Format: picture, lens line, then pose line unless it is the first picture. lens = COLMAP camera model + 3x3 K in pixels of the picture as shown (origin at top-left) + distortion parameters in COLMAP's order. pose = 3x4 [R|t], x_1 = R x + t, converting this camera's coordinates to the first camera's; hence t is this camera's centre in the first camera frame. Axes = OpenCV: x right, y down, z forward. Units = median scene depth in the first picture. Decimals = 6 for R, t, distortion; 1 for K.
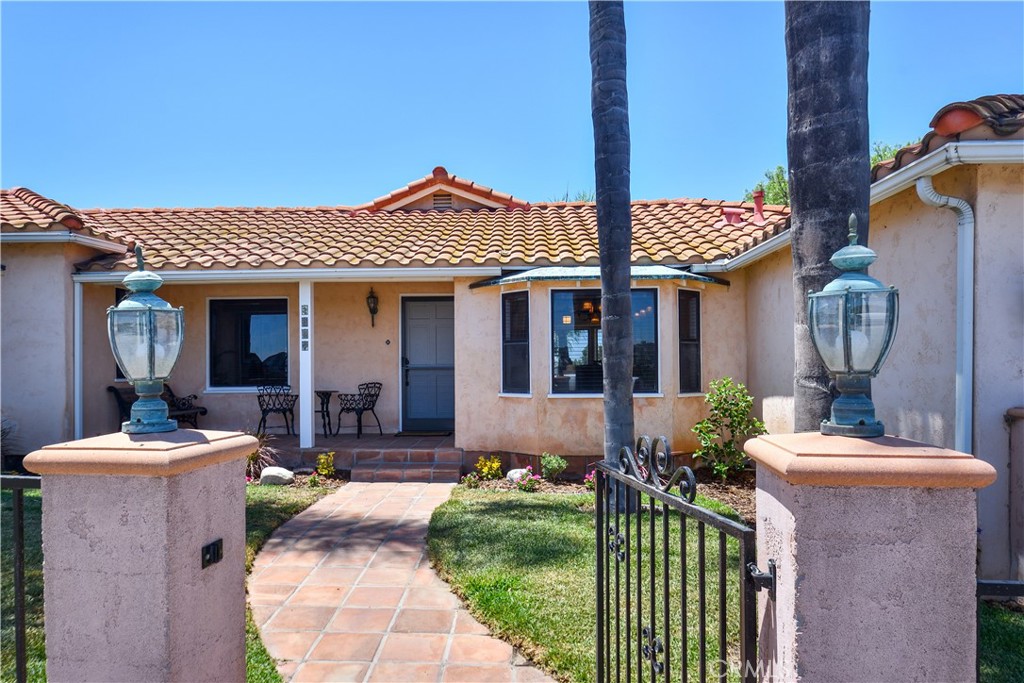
lens RADIAL K [[672.0, 0, 511.2], [0, 672.0, 364.6], [0, 0, 1]] dist [0.001666, -0.000212]
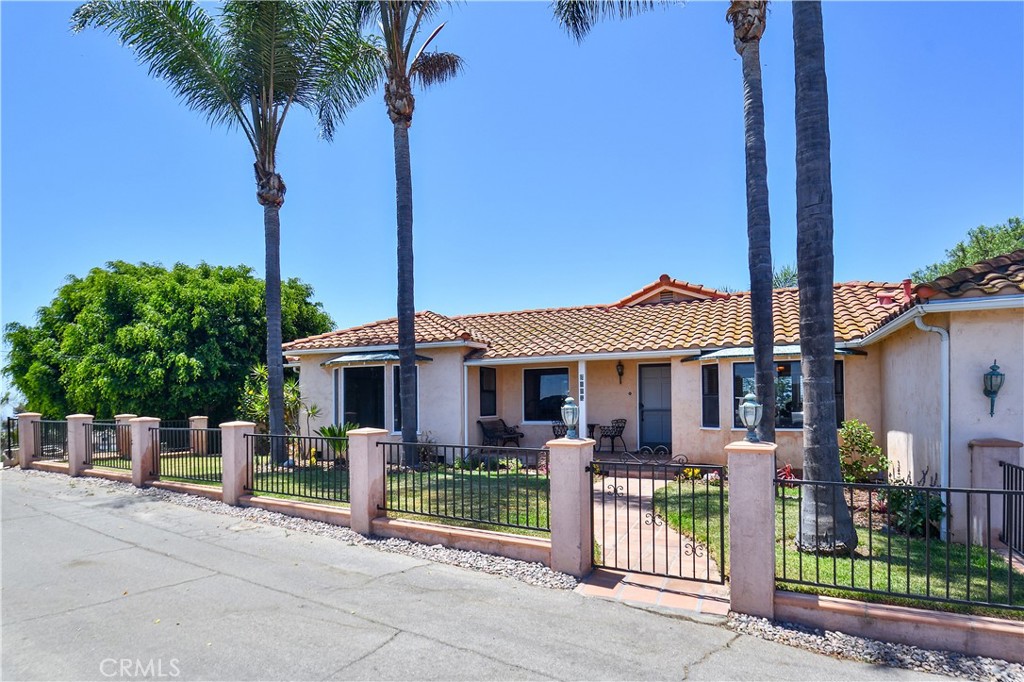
lens RADIAL K [[567.0, 0, 512.2], [0, 567.0, 401.9], [0, 0, 1]] dist [0.016277, -0.000144]
pose [[0.926720, -0.004013, -0.375732, 0.075057], [0.005315, 0.999983, 0.002426, -0.023188], [0.375716, -0.004245, 0.926725, -0.420257]]
